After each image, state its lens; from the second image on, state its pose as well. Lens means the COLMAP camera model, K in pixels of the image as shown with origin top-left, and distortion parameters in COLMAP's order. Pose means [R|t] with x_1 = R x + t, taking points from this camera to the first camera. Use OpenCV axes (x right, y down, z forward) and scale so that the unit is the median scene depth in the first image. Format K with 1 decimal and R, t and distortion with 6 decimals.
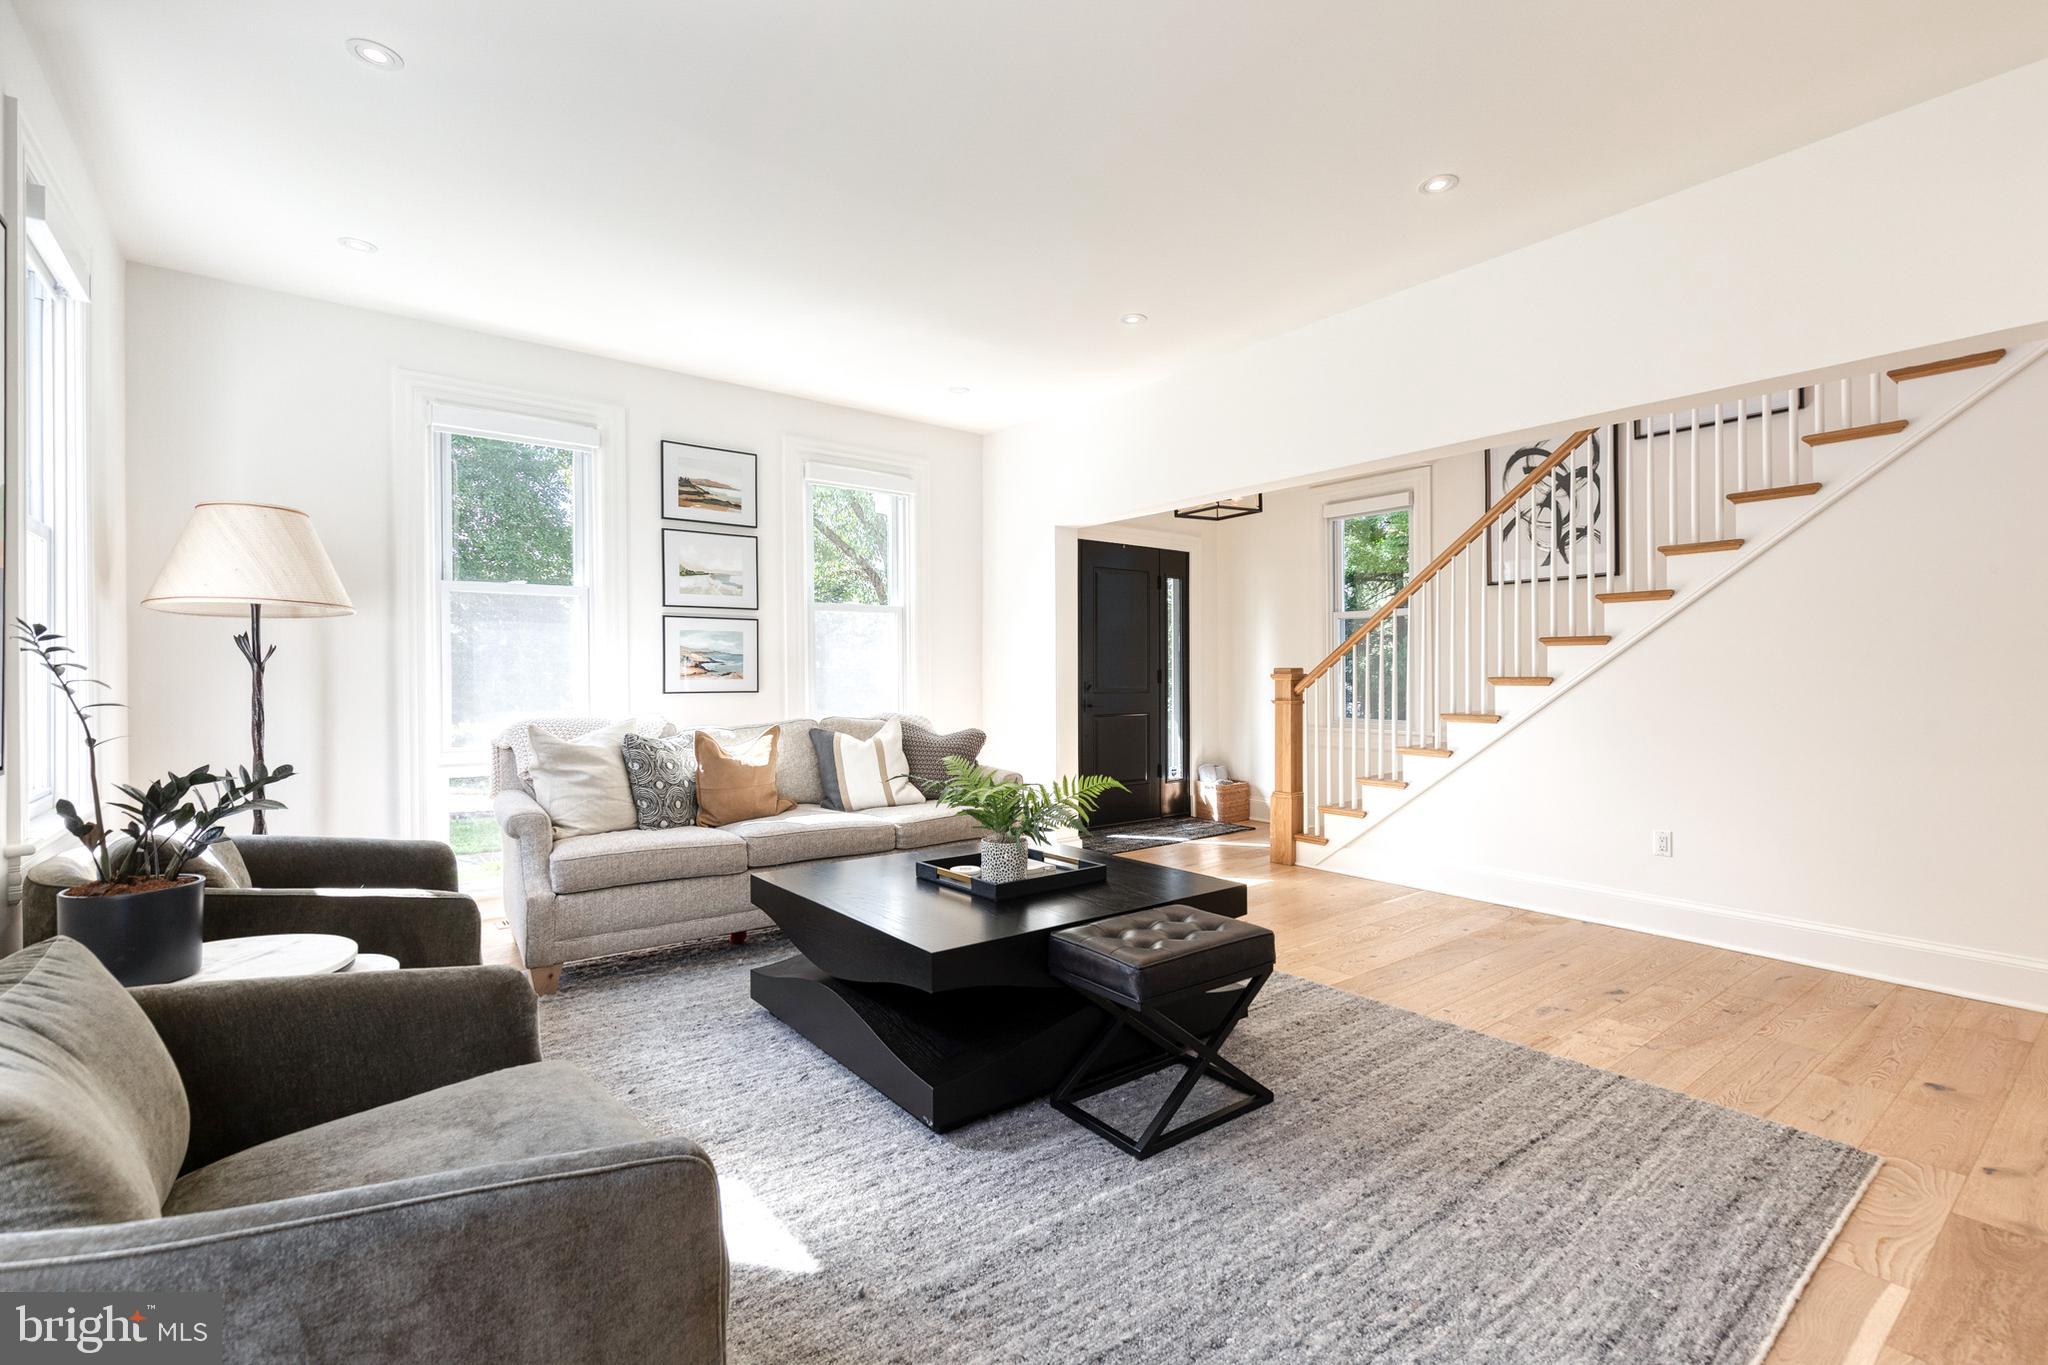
lens RADIAL K [[939.9, 0, 1049.6], [0, 939.9, 683.2], [0, 0, 1]] dist [0.013397, -0.000417]
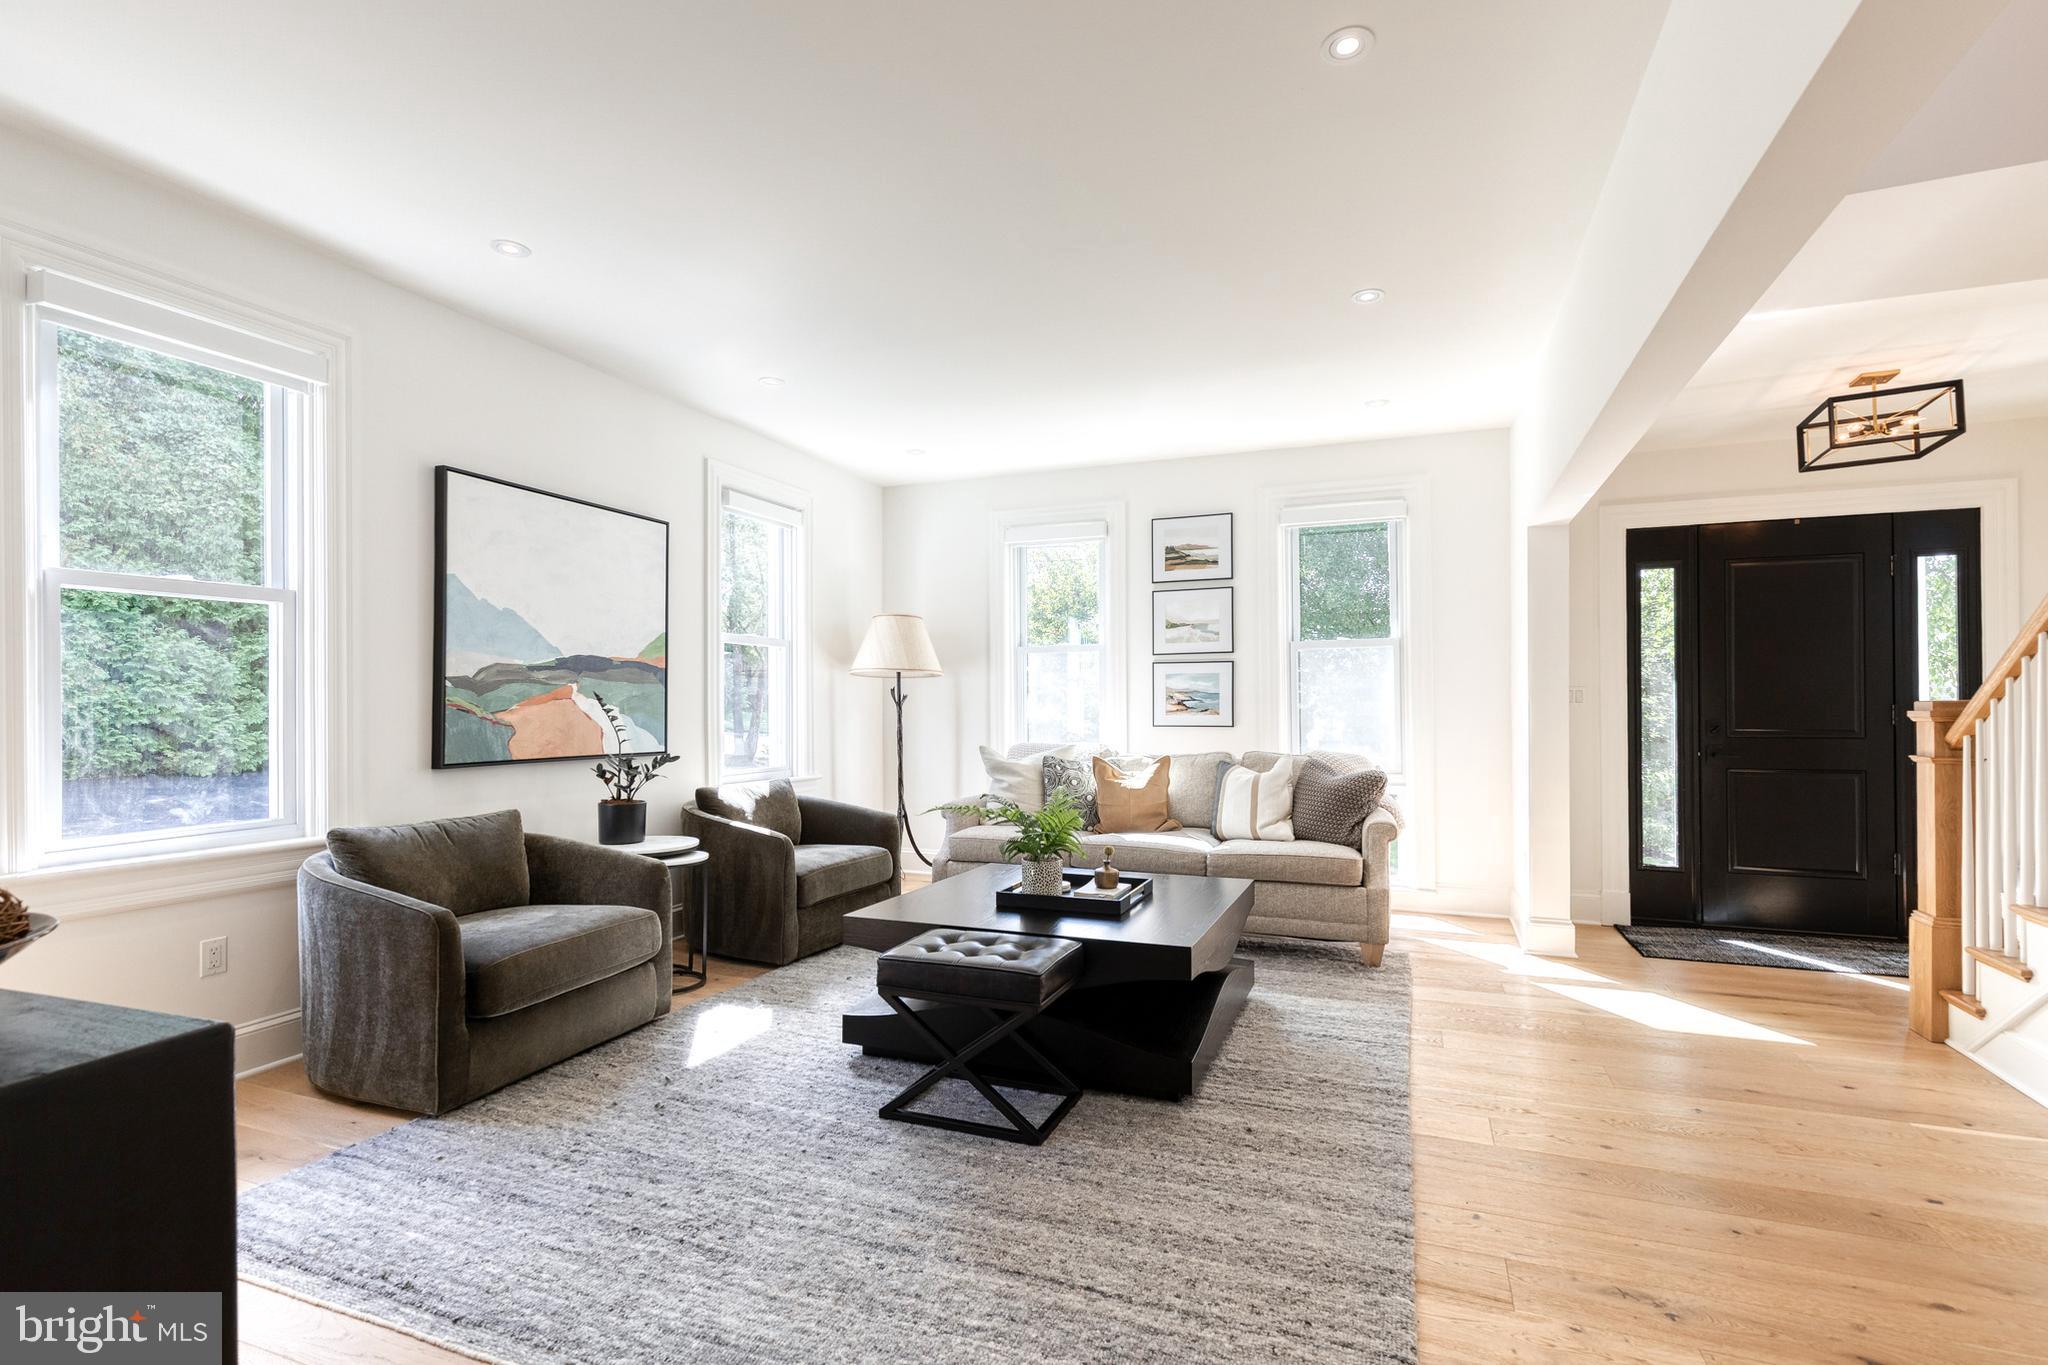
lens RADIAL K [[941.4, 0, 1031.5], [0, 941.4, 711.6], [0, 0, 1]] dist [0.009062, -0.000108]
pose [[0.490445, 0.002089, -0.871470, 0.591513], [-0.007476, 0.999970, -0.001810, -0.005193], [0.871440, 0.007402, 0.490446, 0.274620]]
